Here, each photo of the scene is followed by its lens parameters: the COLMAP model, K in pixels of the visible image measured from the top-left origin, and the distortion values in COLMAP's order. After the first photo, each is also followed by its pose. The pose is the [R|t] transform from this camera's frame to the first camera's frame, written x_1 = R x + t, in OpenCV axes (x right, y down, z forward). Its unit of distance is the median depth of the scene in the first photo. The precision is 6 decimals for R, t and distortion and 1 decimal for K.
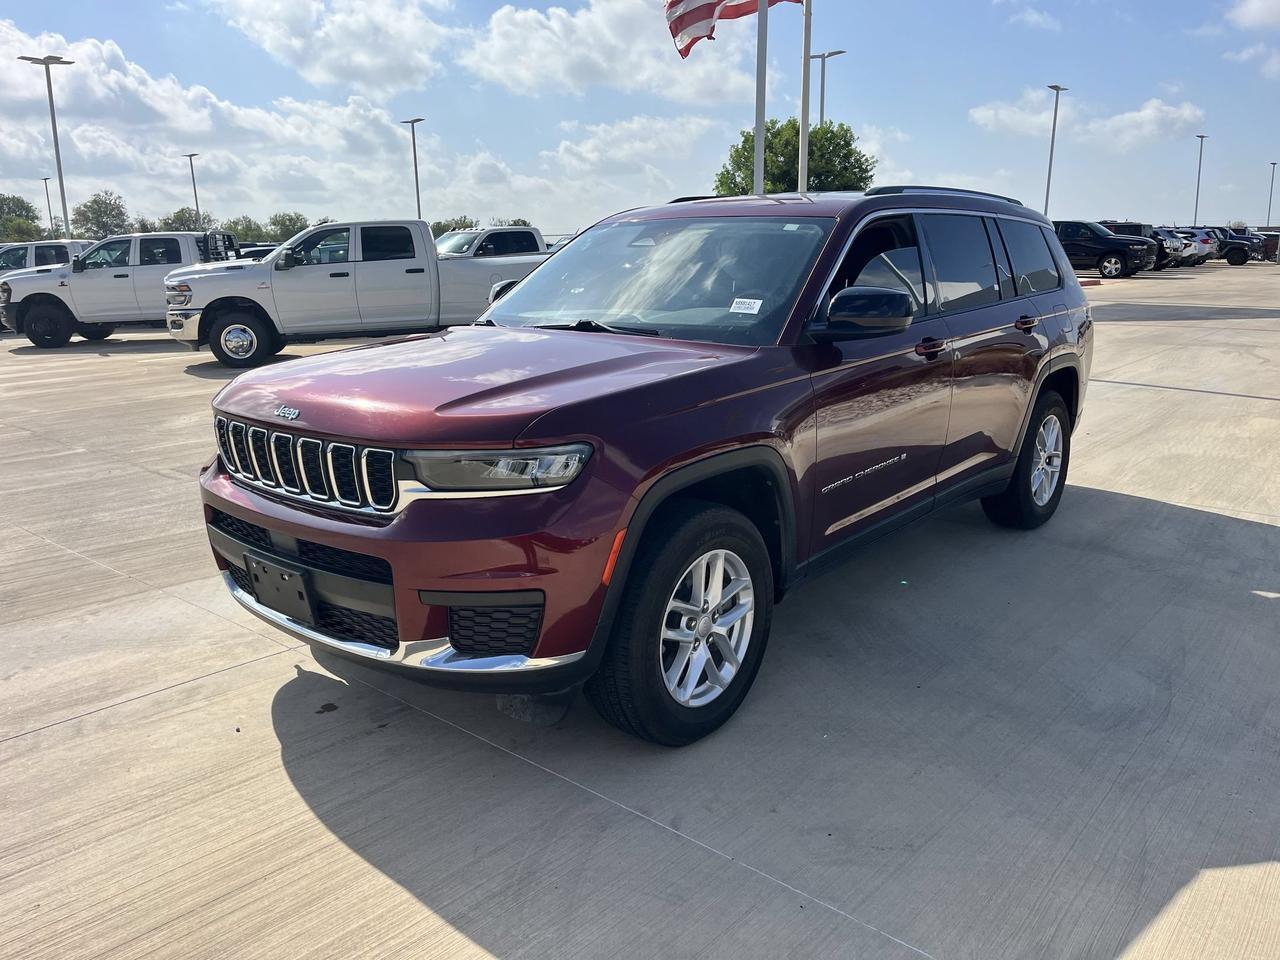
lens RADIAL K [[1034.2, 0, 640.5], [0, 1034.2, 489.6], [0, 0, 1]] dist [0.050069, -0.090129]
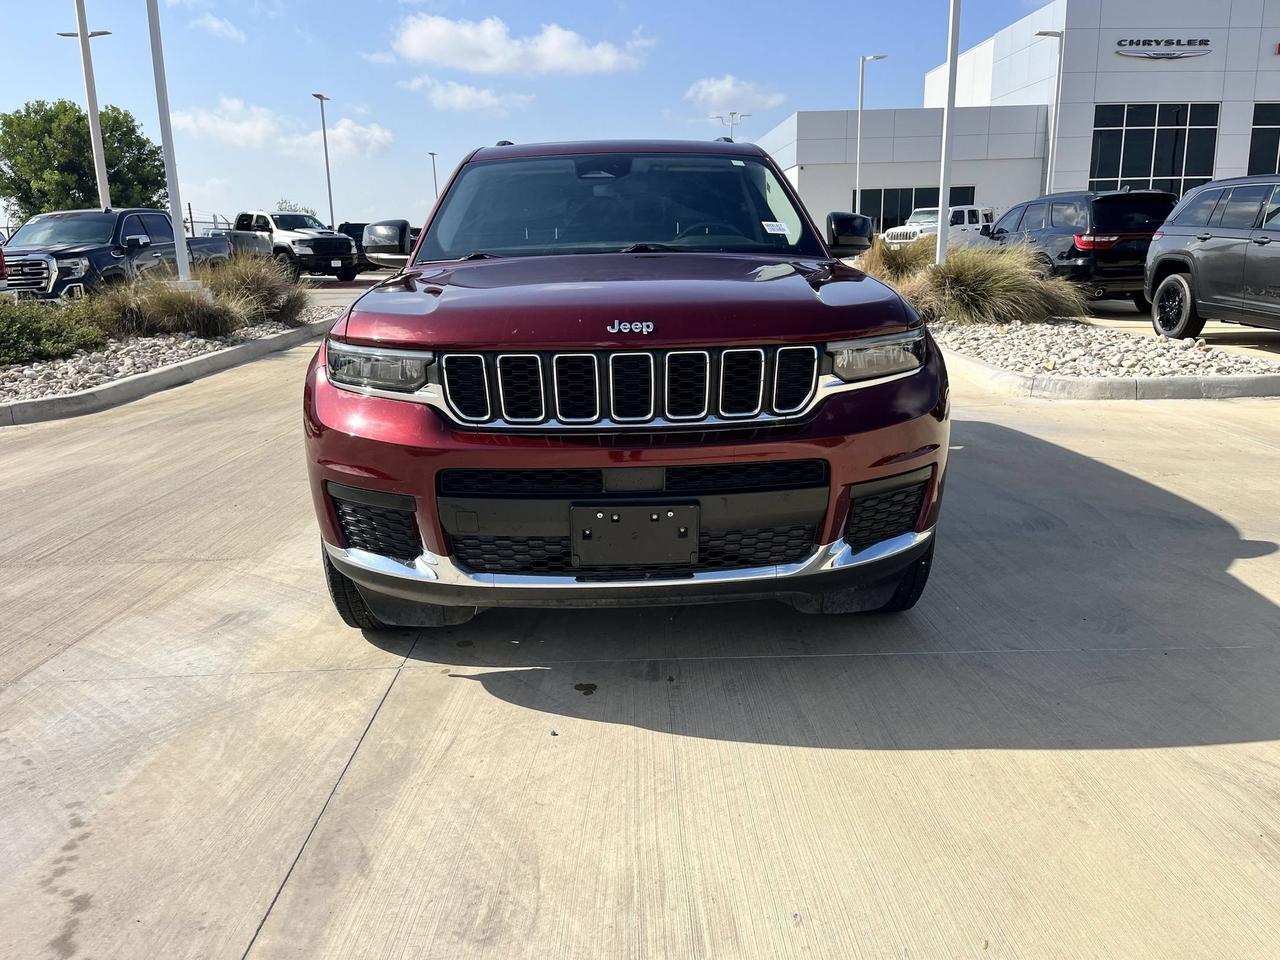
lens RADIAL K [[1031.6, 0, 639.8], [0, 1031.6, 518.7], [0, 0, 1]] dist [0.032561, -0.012163]
pose [[0.722427, -0.180138, 0.667570, -0.941090], [0.175148, 0.981654, 0.075349, 0.017921], [-0.668896, 0.062489, 0.740725, 0.381041]]
